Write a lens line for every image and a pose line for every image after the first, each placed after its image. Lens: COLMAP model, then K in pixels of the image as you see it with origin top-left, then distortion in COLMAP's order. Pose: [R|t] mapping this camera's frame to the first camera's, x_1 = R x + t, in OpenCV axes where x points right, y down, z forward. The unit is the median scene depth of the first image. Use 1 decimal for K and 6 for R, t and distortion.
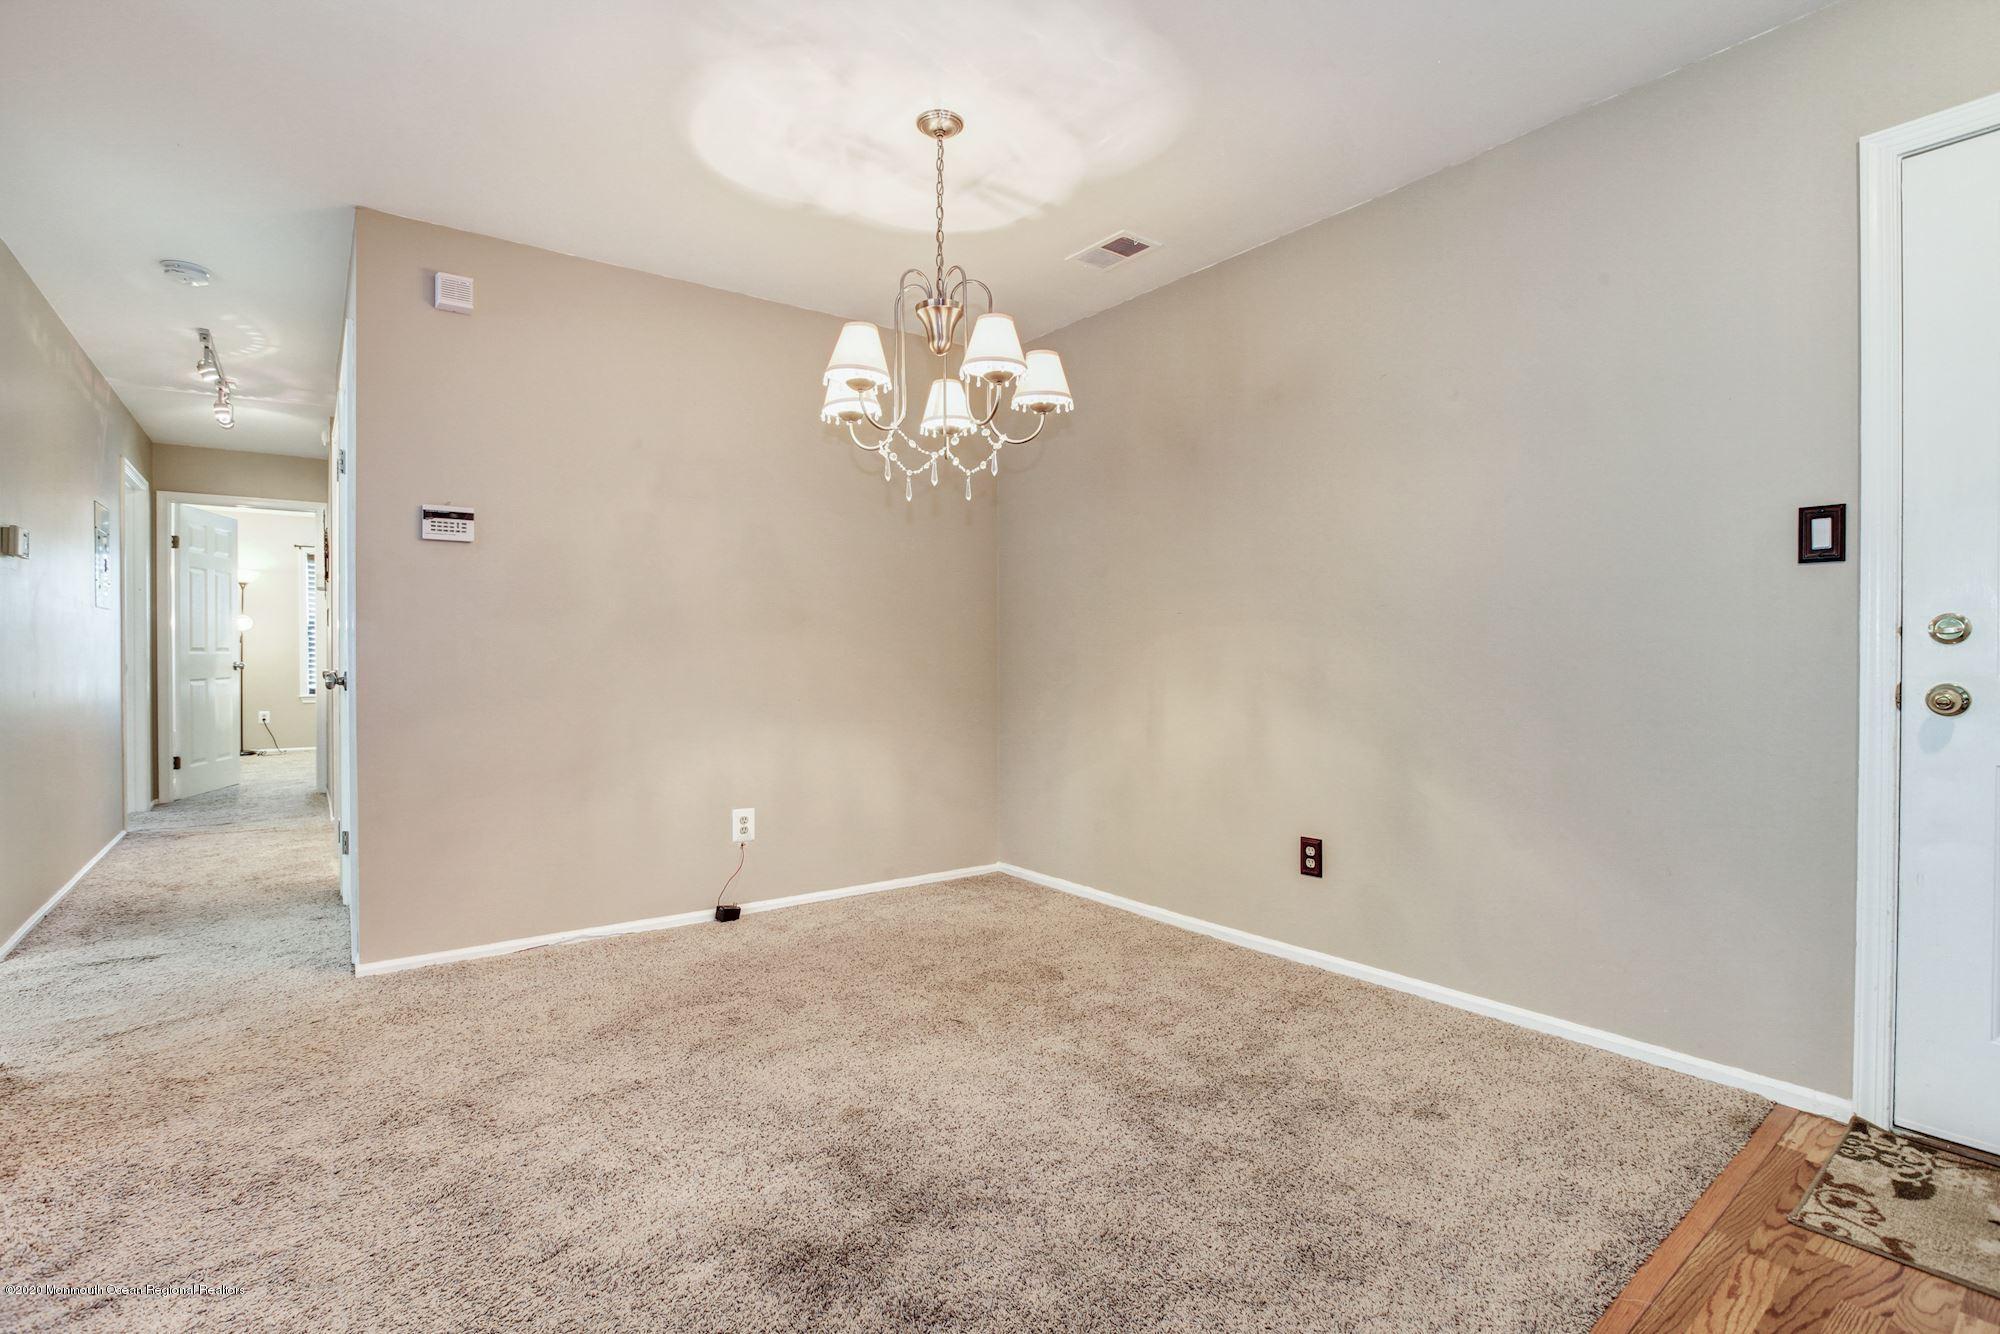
lens RADIAL K [[935.2, 0, 992.3], [0, 935.2, 660.4], [0, 0, 1]] dist [-0.049695, 0.017470]
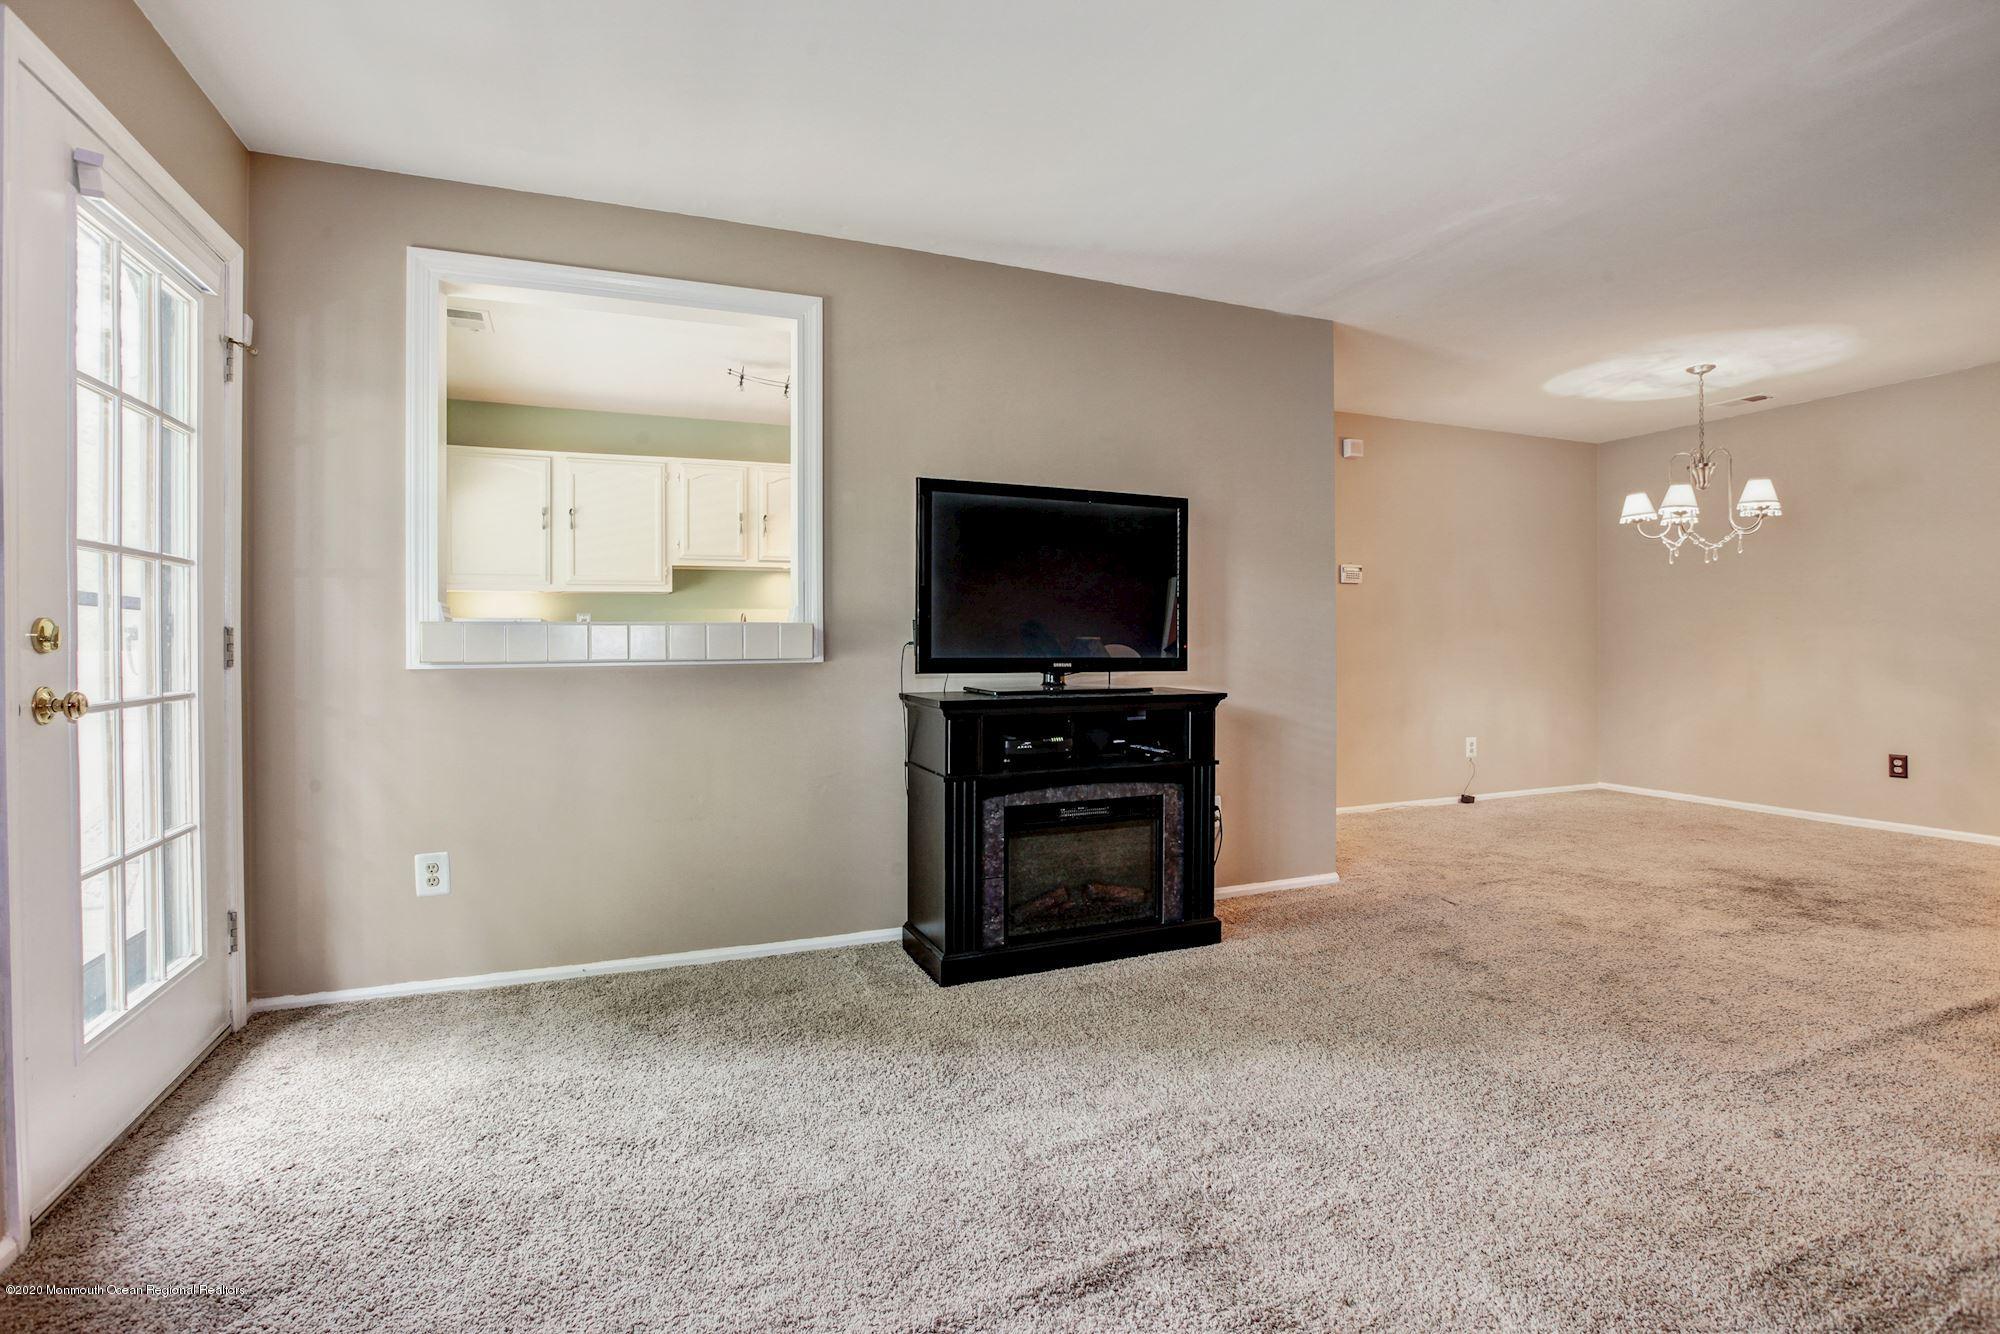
lens RADIAL K [[935.2, 0, 992.3], [0, 935.2, 660.4], [0, 0, 1]] dist [-0.049695, 0.017470]
pose [[0.967151, 0.004607, -0.254160, -0.833975], [-0.001063, 0.999900, 0.014079, -0.002348], [0.254200, -0.013346, 0.967060, -1.009257]]
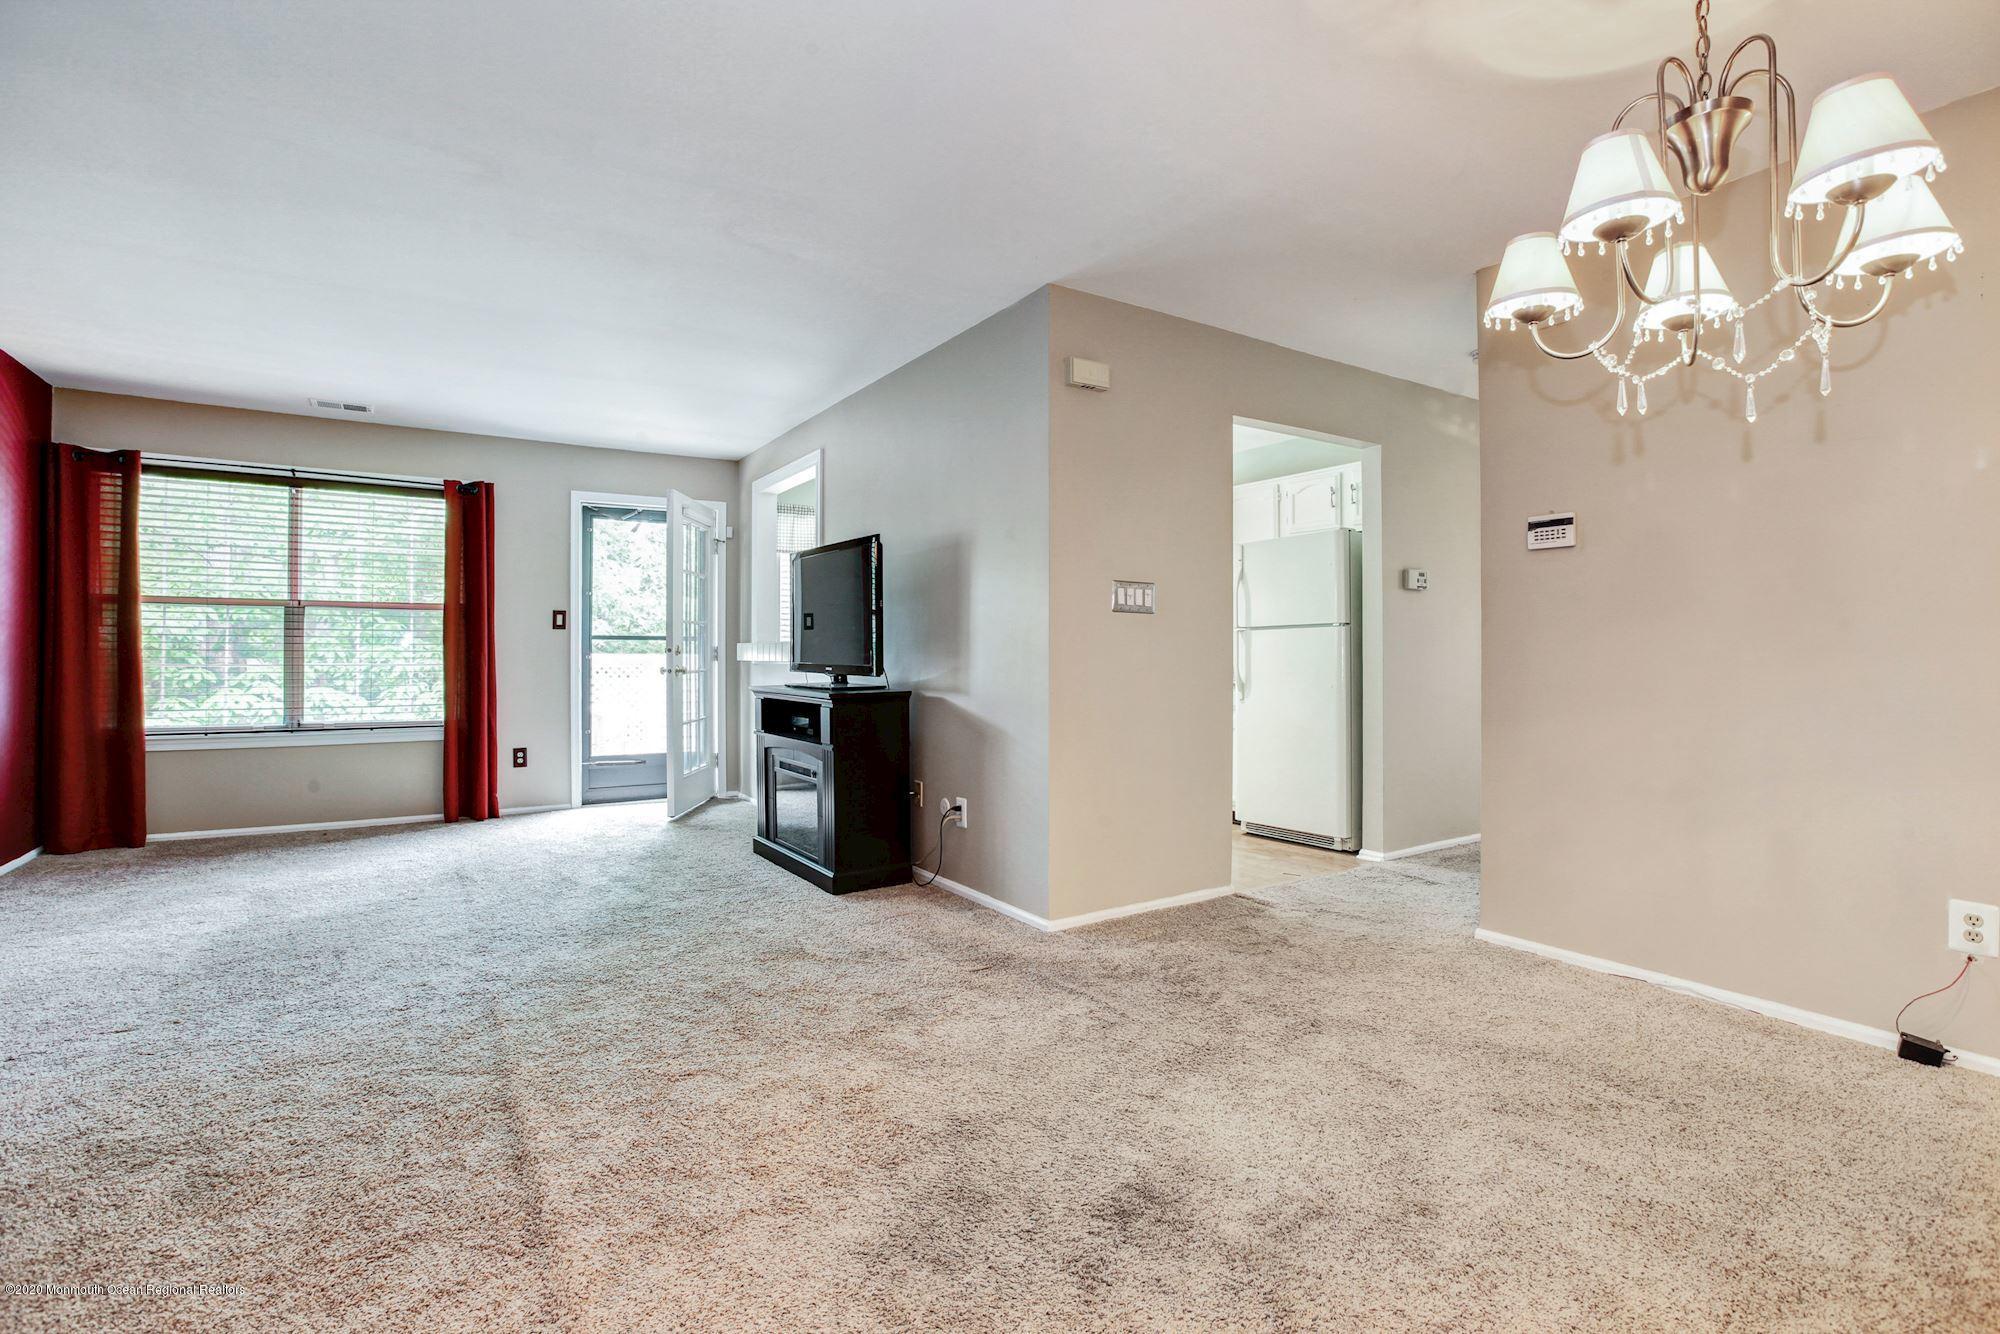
lens RADIAL K [[935.2, 0, 992.3], [0, 935.2, 660.4], [0, 0, 1]] dist [-0.049695, 0.017470]
pose [[-0.077206, 0.010621, -0.996959, 0.491017], [-0.004288, 0.999930, 0.010985, -0.012968], [0.997006, 0.005123, -0.077155, 0.462624]]
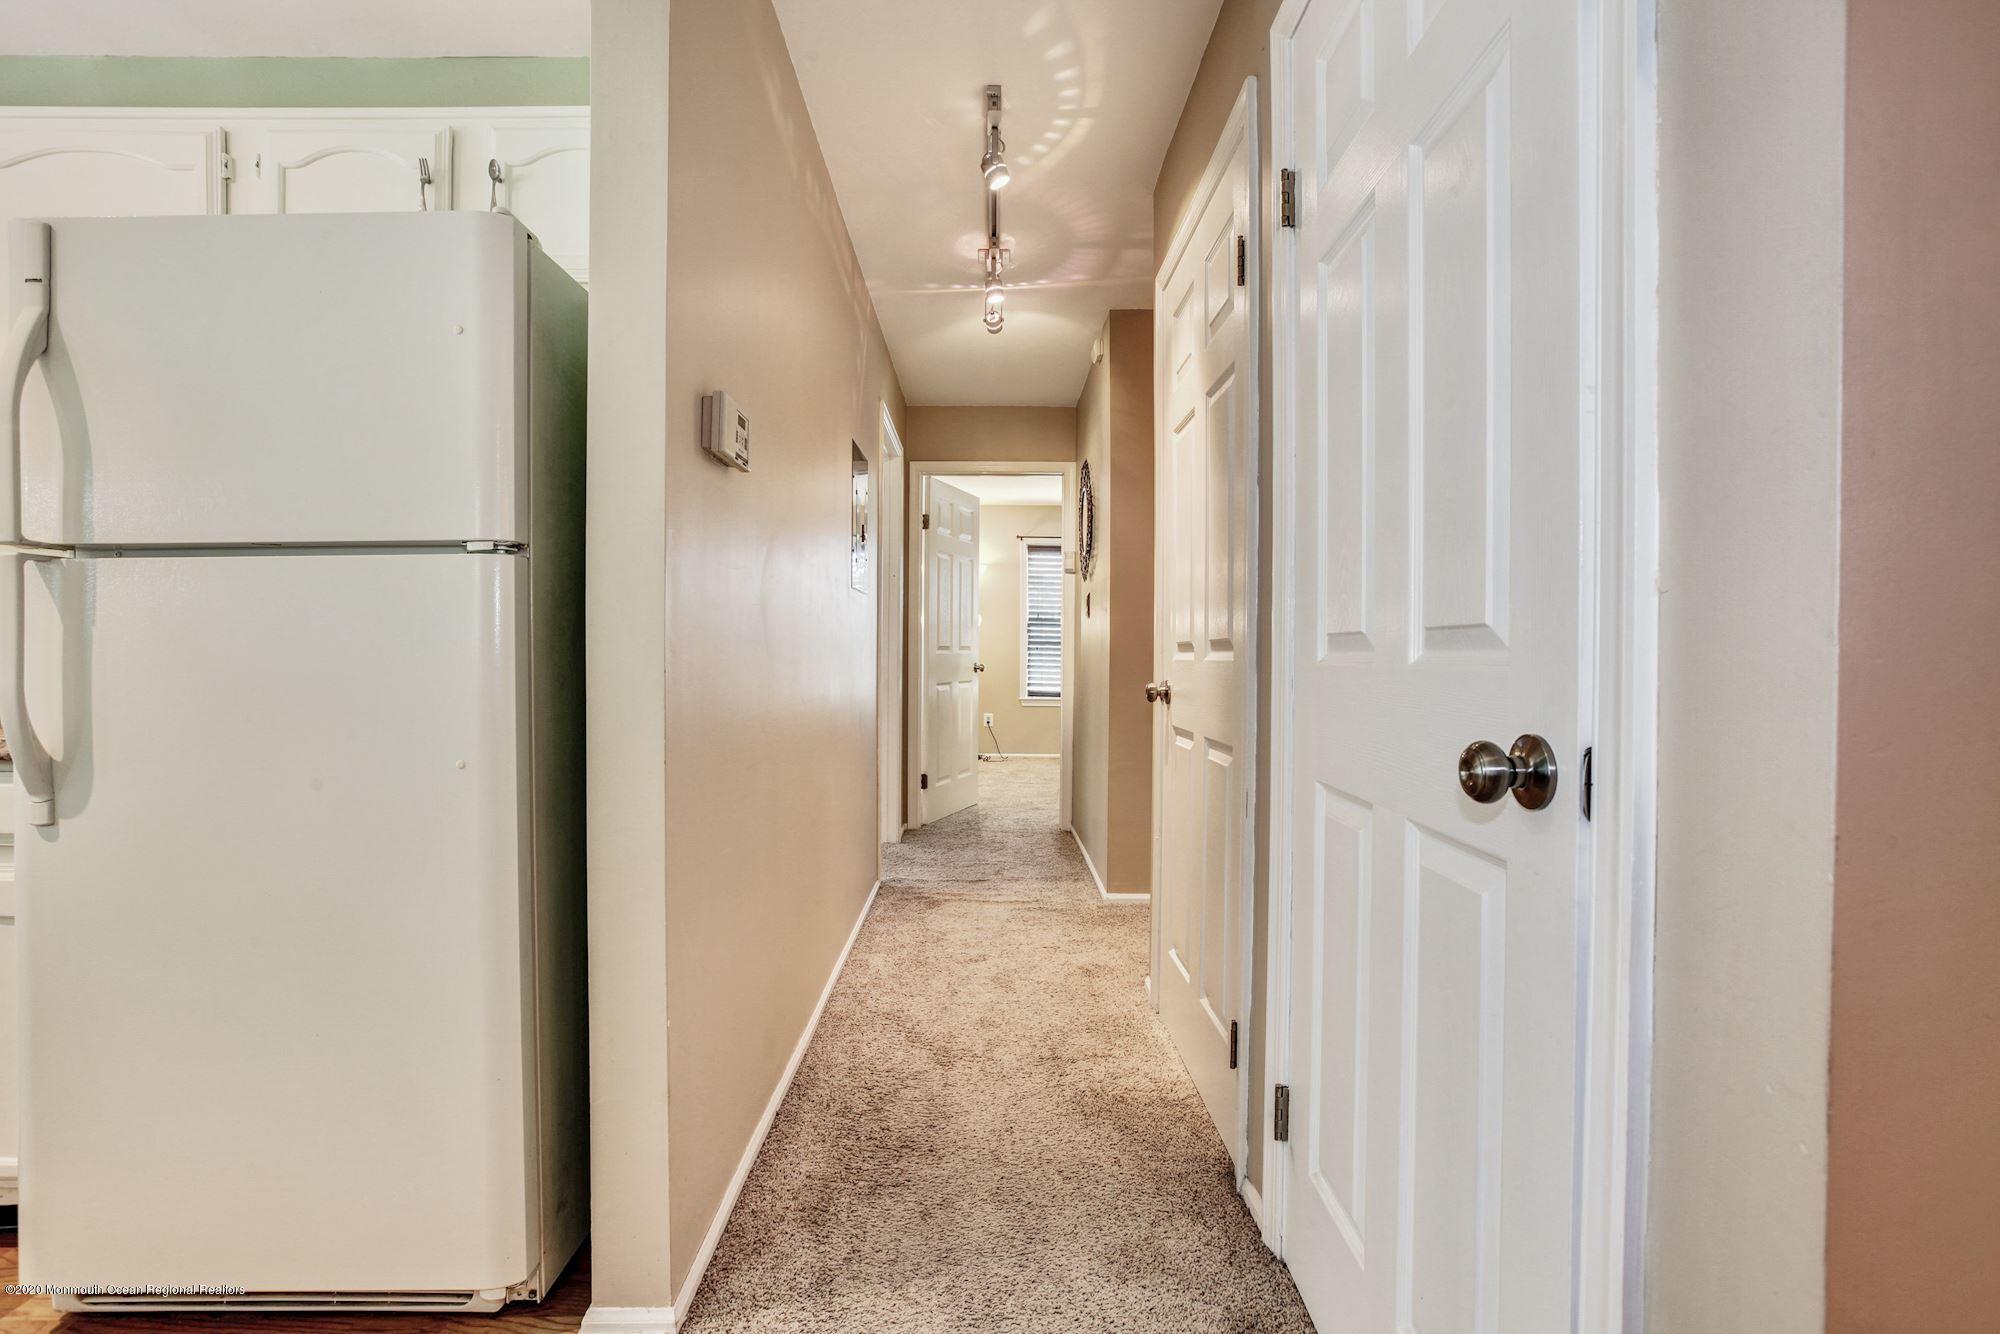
lens RADIAL K [[935.2, 0, 992.3], [0, 935.2, 660.4], [0, 0, 1]] dist [-0.049695, 0.017470]
pose [[0.801628, 0.010892, -0.597724, -0.700849], [-0.010932, 0.999934, 0.003561, -0.009646], [0.597723, 0.003679, 0.801694, 0.723932]]
